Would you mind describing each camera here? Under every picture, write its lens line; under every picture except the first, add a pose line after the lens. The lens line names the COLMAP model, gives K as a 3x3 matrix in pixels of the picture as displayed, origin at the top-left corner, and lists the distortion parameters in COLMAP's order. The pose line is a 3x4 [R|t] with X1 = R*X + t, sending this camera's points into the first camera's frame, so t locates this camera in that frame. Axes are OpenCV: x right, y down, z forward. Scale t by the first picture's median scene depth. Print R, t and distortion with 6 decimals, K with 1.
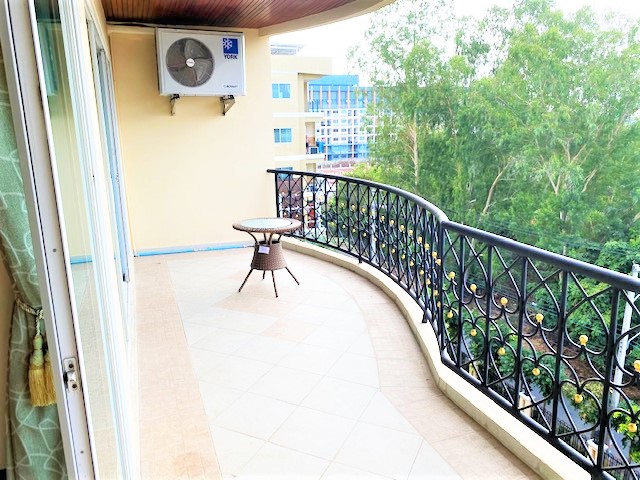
lens RADIAL K [[489.2, 0, 320.2], [0, 489.2, 237.5], [0, 0, 1]] dist [0.036995, -0.054672]
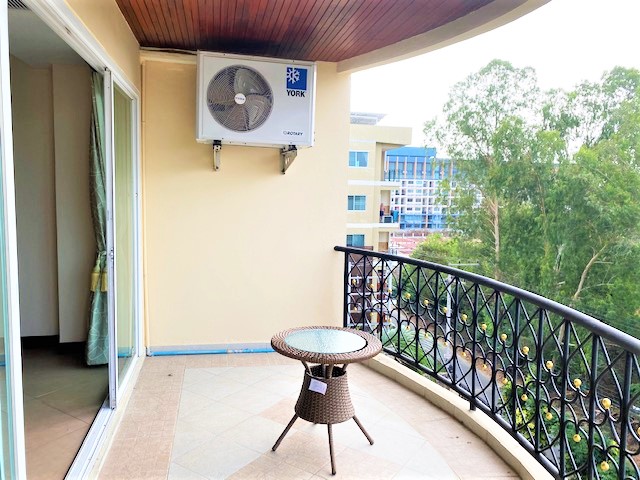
lens RADIAL K [[489.2, 0, 320.1], [0, 489.2, 241.3], [0, 0, 1]] dist [0.036995, -0.054672]
pose [[0.987926, 0.057325, -0.143930, -0.027193], [-0.075064, 0.989809, -0.121009, -0.060509], [0.135526, 0.130352, 0.982161, 0.292280]]
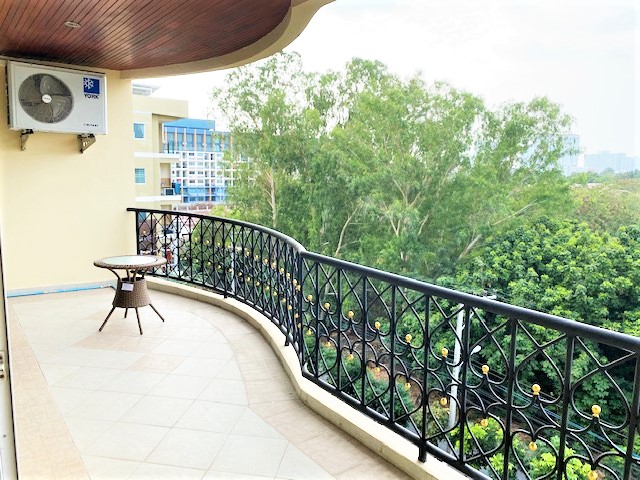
lens RADIAL K [[489.2, 0, 326.1], [0, 489.2, 236.8], [0, 0, 1]] dist [0.036995, -0.054672]
pose [[0.955820, 0.000484, 0.293951, -0.017744], [0.025879, 0.995977, -0.085788, 0.015208], [-0.292810, 0.089606, 0.951963, -0.064164]]
